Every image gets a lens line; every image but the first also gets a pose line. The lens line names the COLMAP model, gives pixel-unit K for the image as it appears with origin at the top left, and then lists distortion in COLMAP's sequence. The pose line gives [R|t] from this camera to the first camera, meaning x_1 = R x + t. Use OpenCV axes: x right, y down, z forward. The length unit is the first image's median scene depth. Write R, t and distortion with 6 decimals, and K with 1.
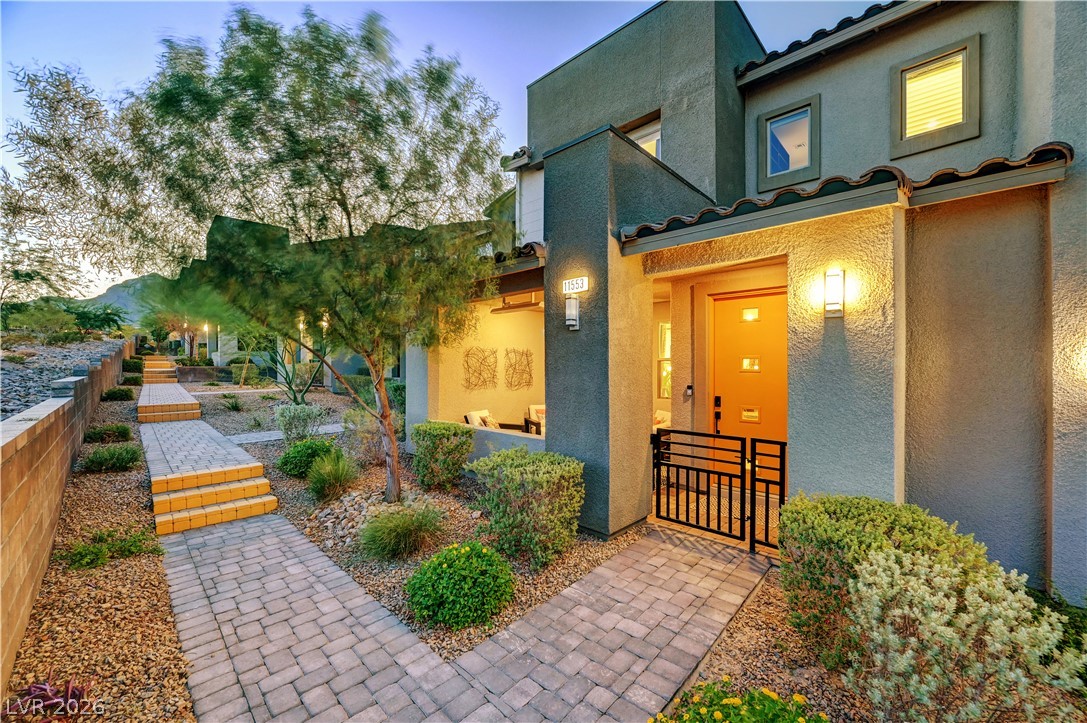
lens RADIAL K [[433.4, 0, 546.6], [0, 433.4, 362.2], [0, 0, 1]] dist [-0.000589, -0.000271]
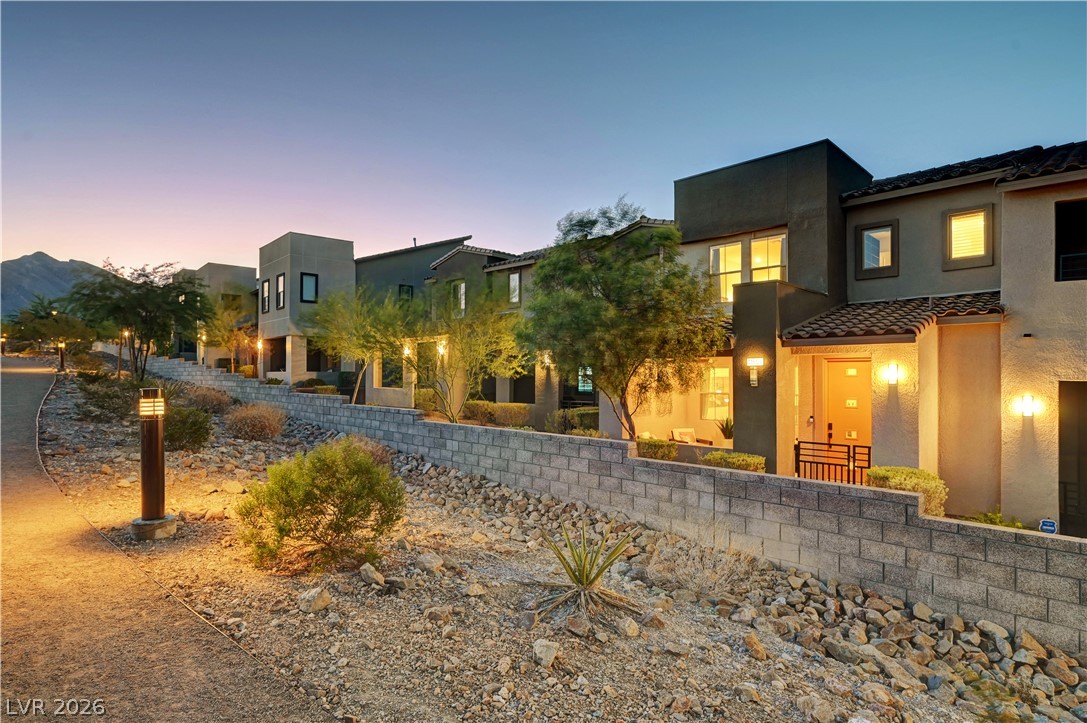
lens RADIAL K [[598.9, 0, 539.4], [0, 598.9, 368.1], [0, 0, 1]] dist [-0.003697, 0.000172]
pose [[0.999593, 0.003887, -0.028274, -0.712094], [-0.004135, 0.999953, -0.008726, -0.115622], [0.028239, 0.008839, 0.999562, -1.427285]]
